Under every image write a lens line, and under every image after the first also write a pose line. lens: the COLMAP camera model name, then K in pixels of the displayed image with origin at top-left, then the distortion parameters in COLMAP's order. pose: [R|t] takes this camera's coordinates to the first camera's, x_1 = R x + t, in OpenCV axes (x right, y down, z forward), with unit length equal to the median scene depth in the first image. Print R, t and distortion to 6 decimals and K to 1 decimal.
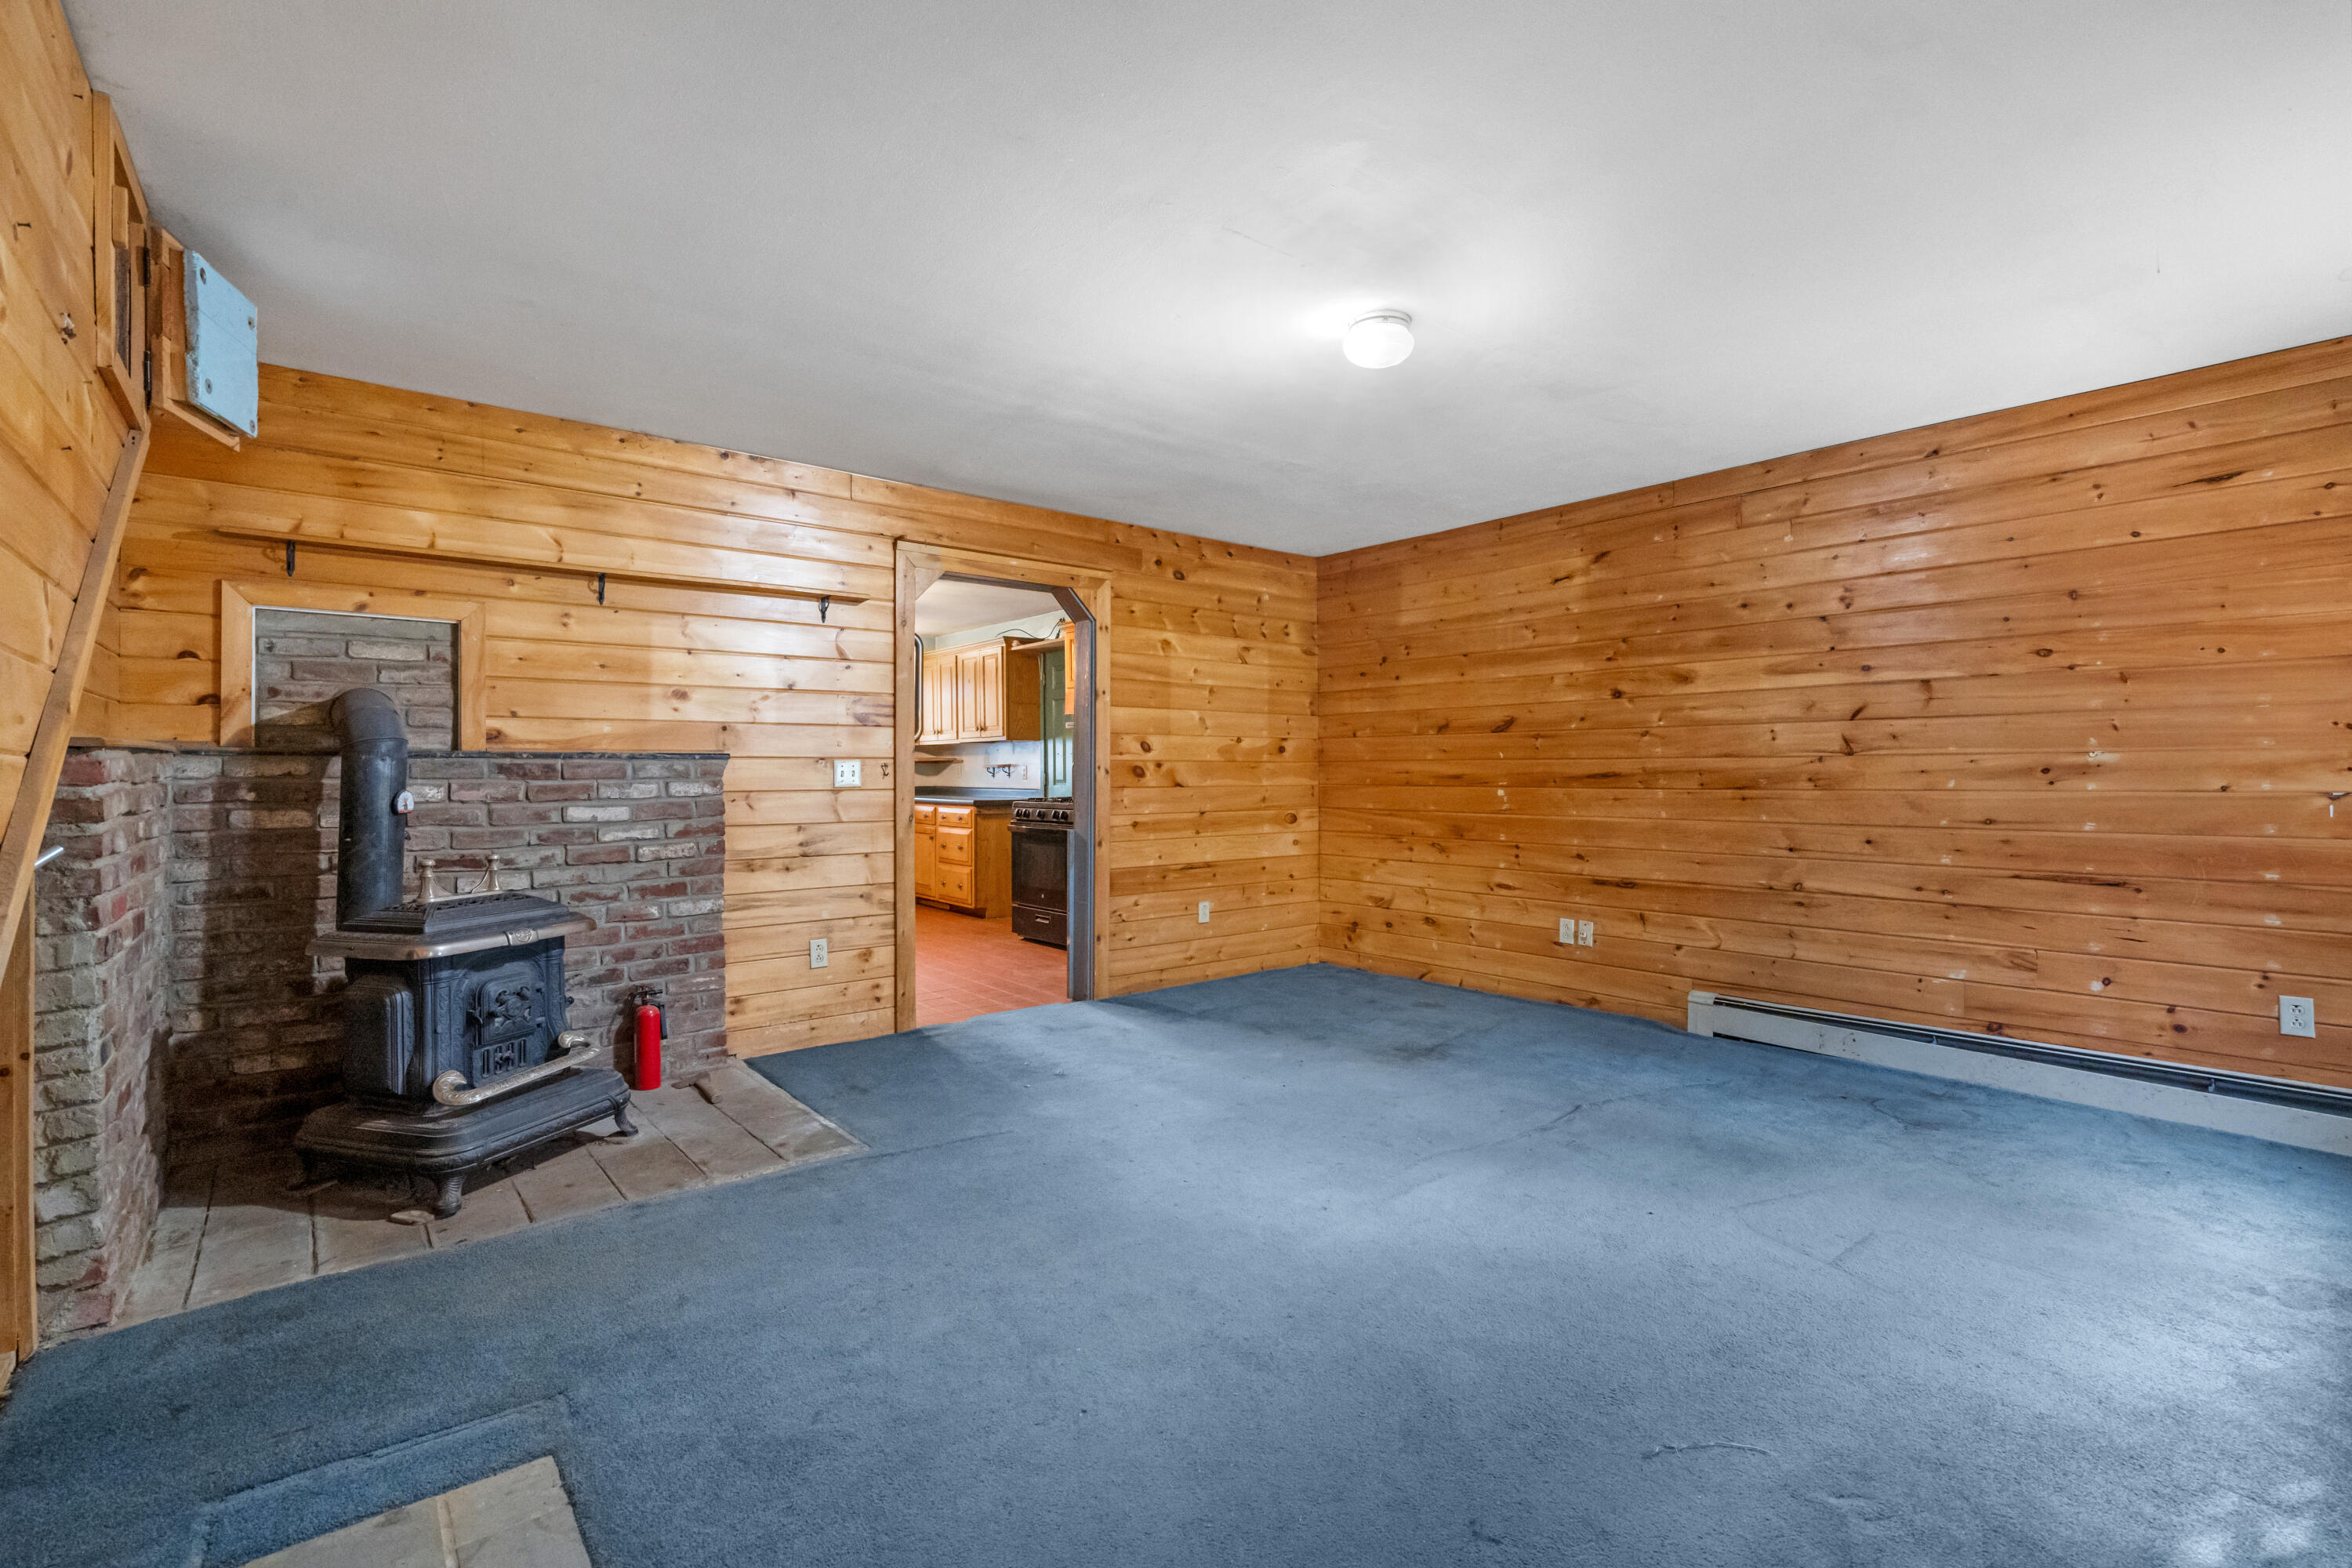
lens RADIAL K [[1058.6, 0, 1177.3], [0, 1058.6, 770.2], [0, 0, 1]] dist [-0.001599, 0.001913]
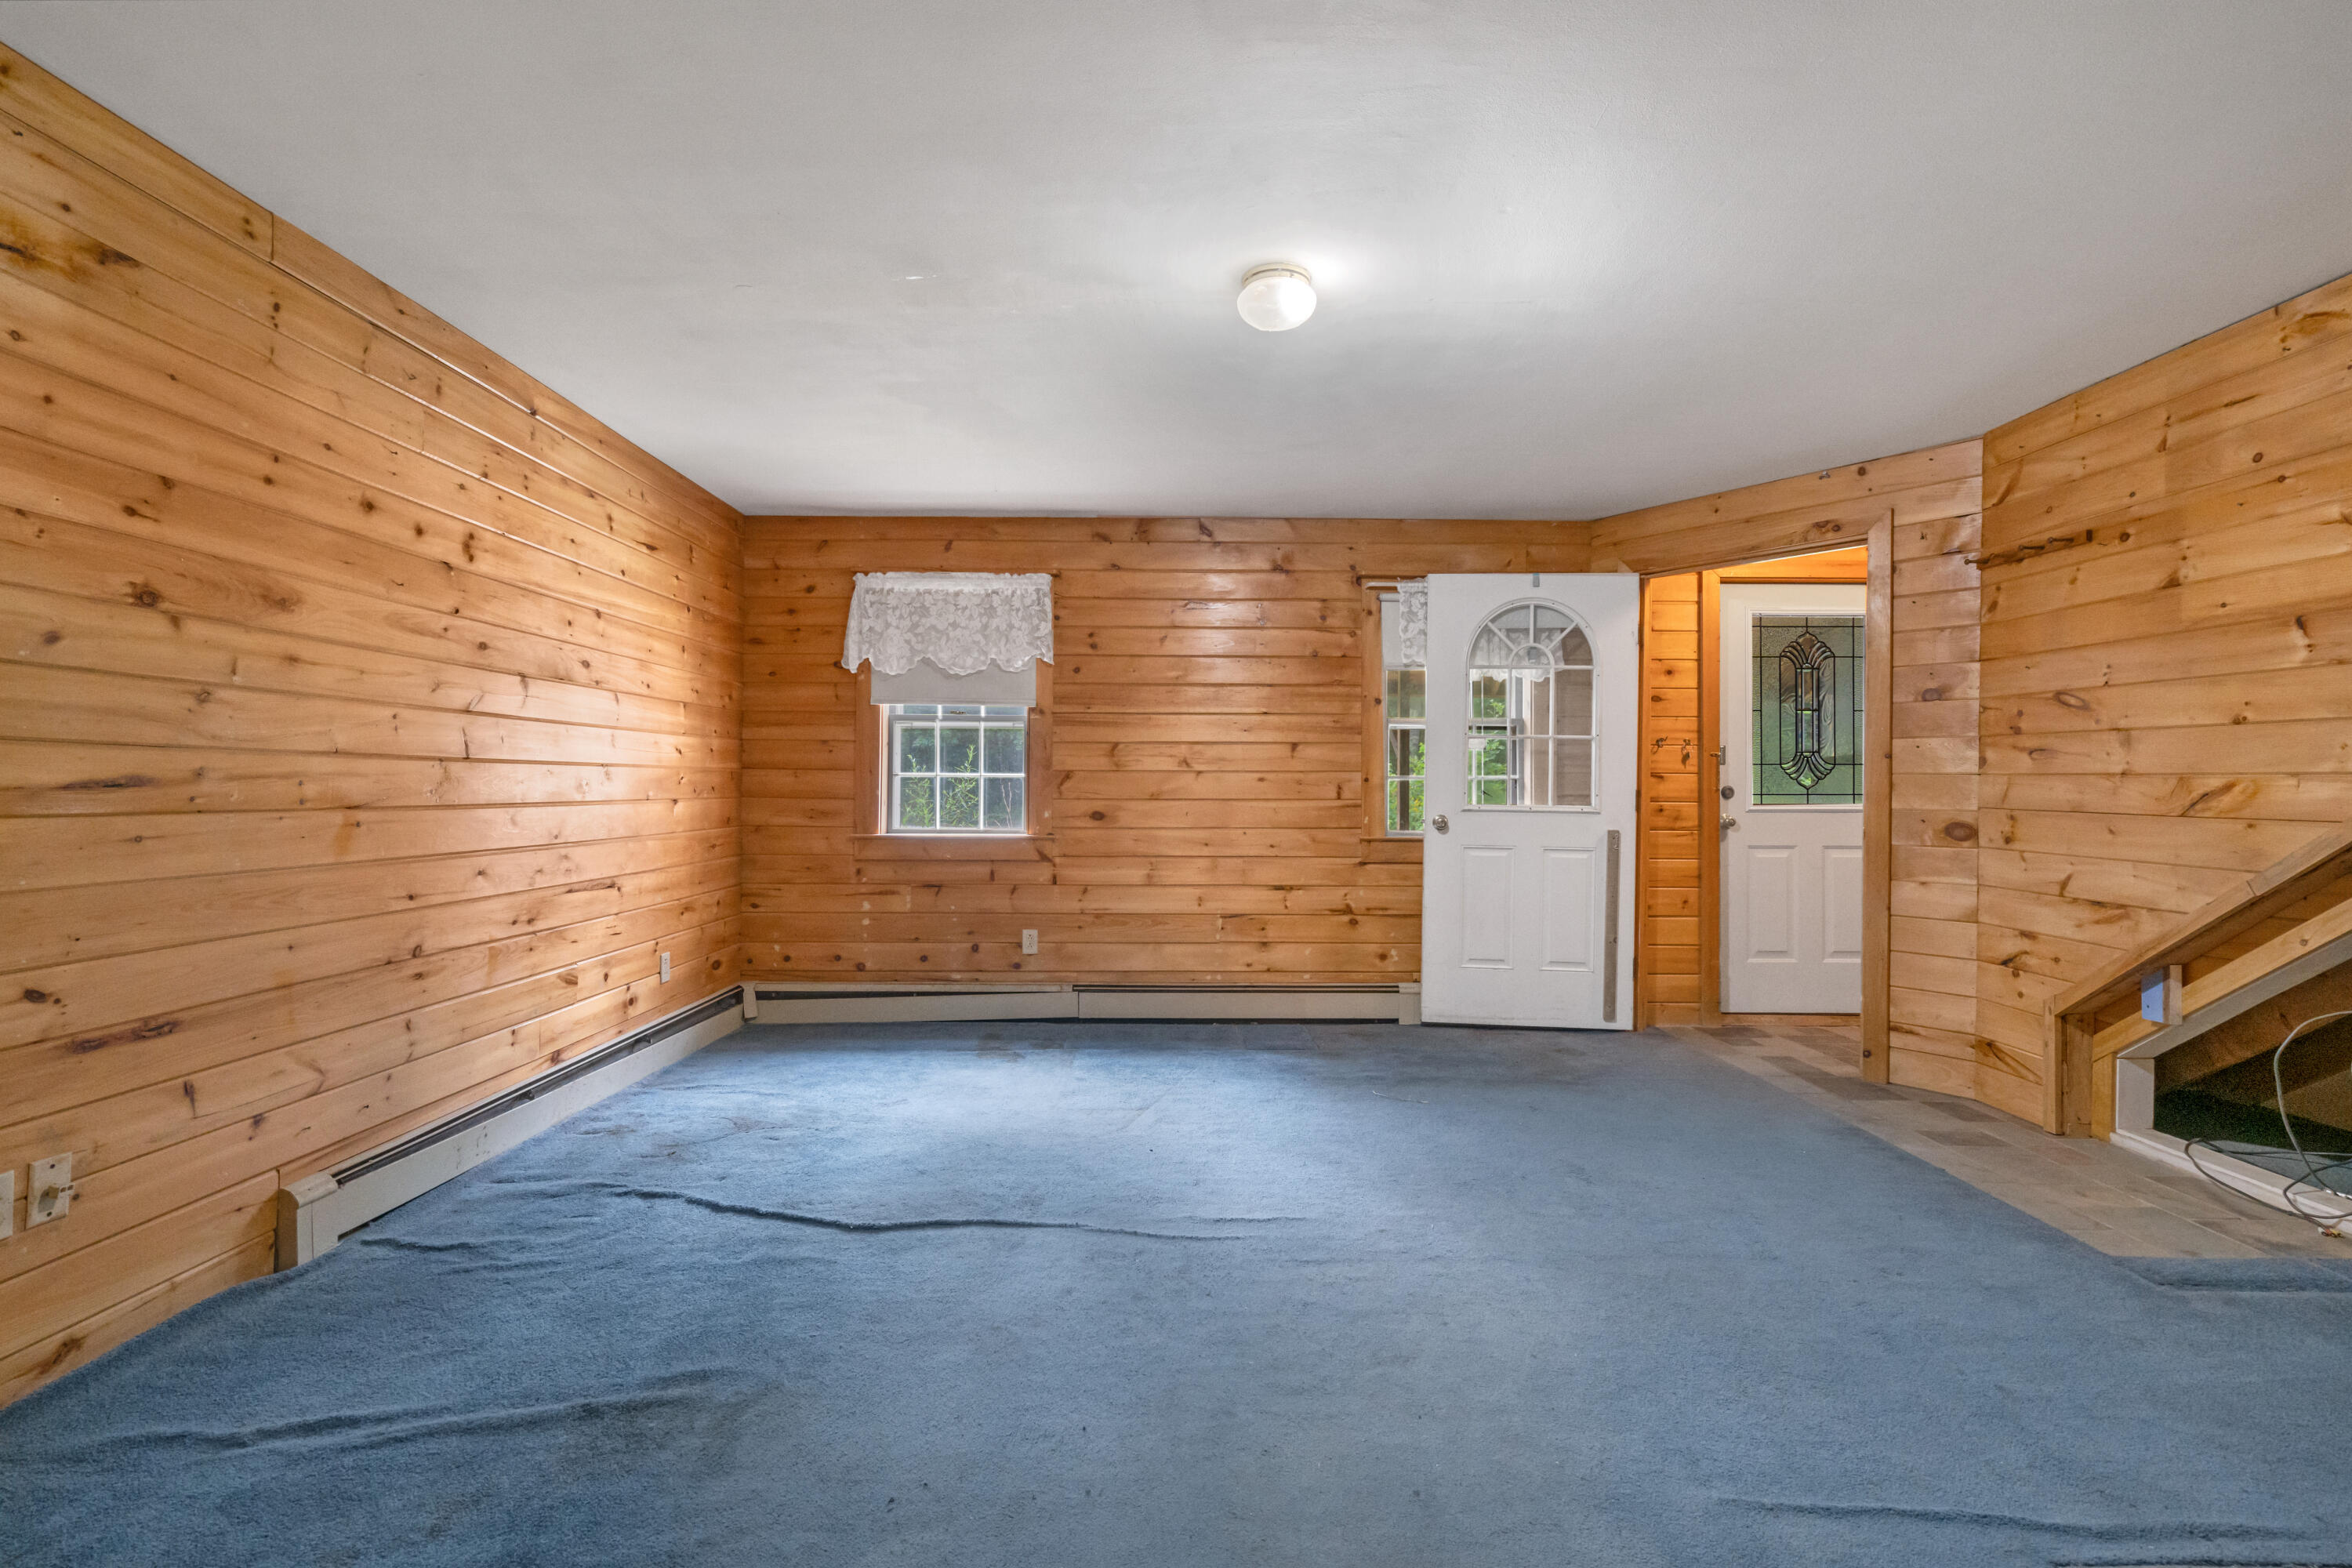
lens RADIAL K [[1058.6, 0, 1179.6], [0, 1058.6, 787.3], [0, 0, 1]] dist [-0.001599, 0.001913]
pose [[-0.778703, 0.000750, 0.627392, -0.234160], [-0.004267, 0.999970, -0.006491, 0.008921], [-0.627378, -0.007731, -0.778676, 1.338533]]
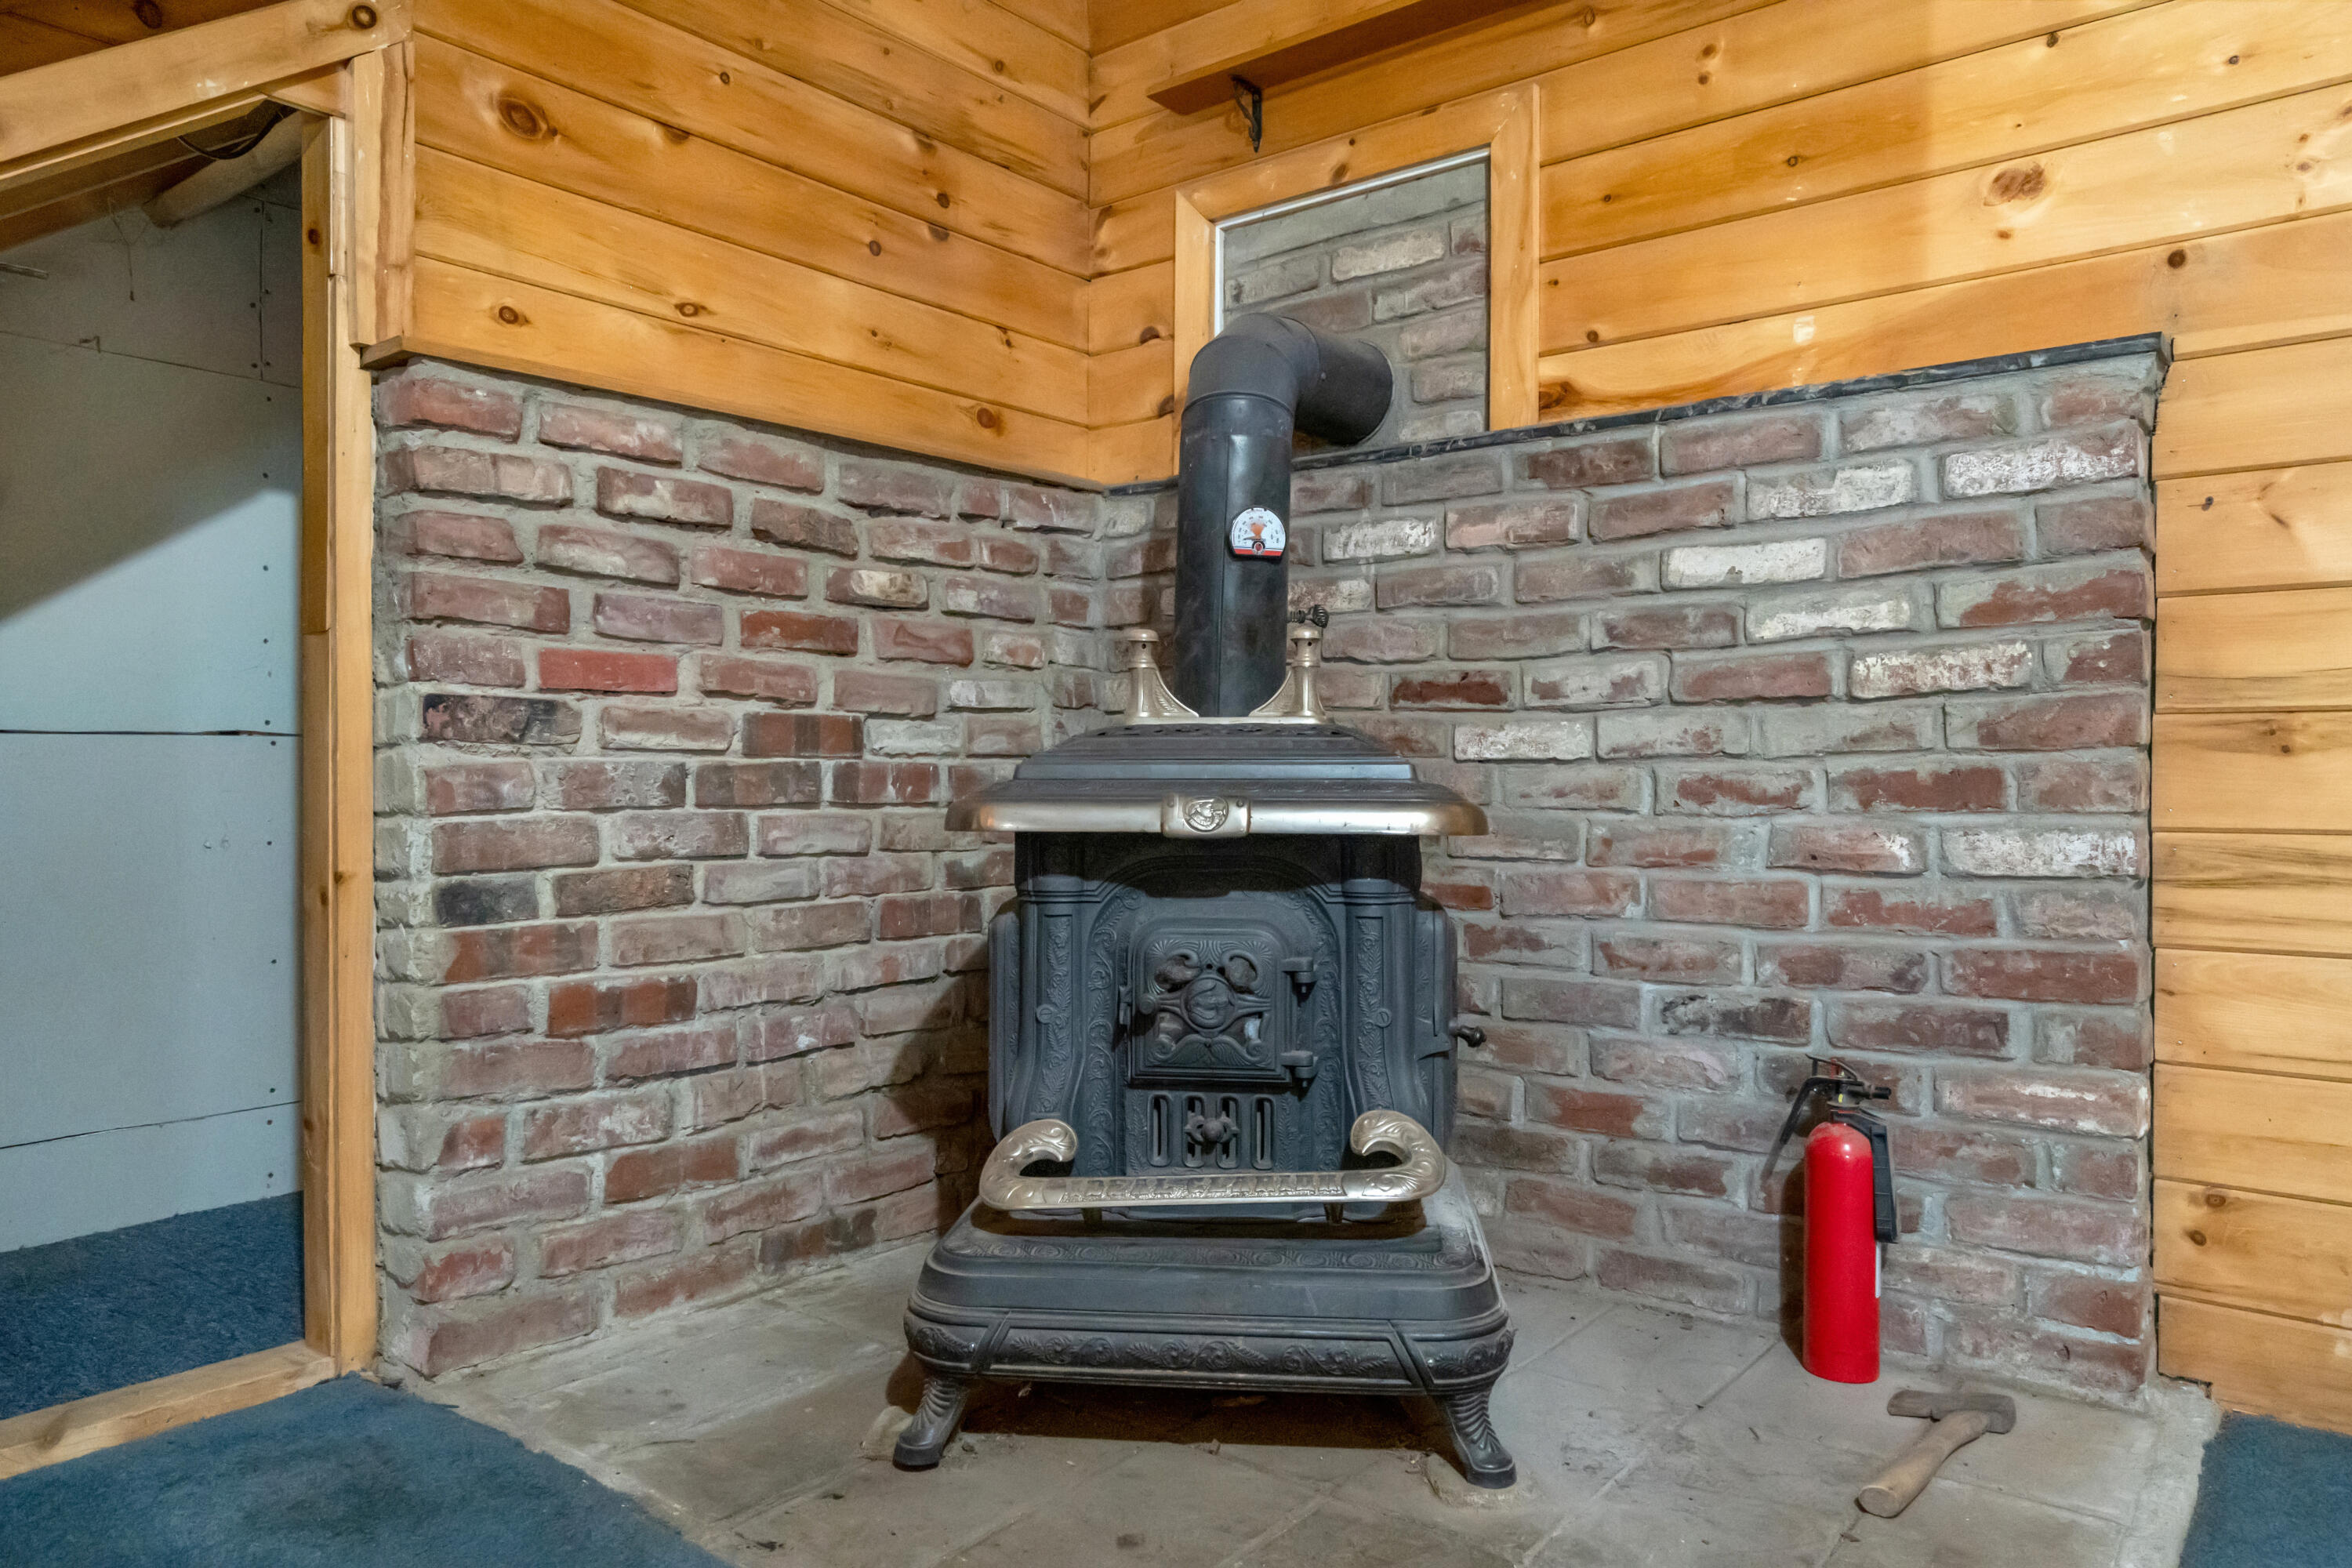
lens RADIAL K [[1535.5, 0, 1182.8], [0, 1535.5, 783.4], [0, 0, 1]] dist [0.011932, -0.004949]
pose [[0.208093, 0.011252, -0.978044, -0.070138], [-0.003820, 0.999936, 0.010691, 0.108954], [0.978102, 0.001511, 0.208123, 0.686095]]
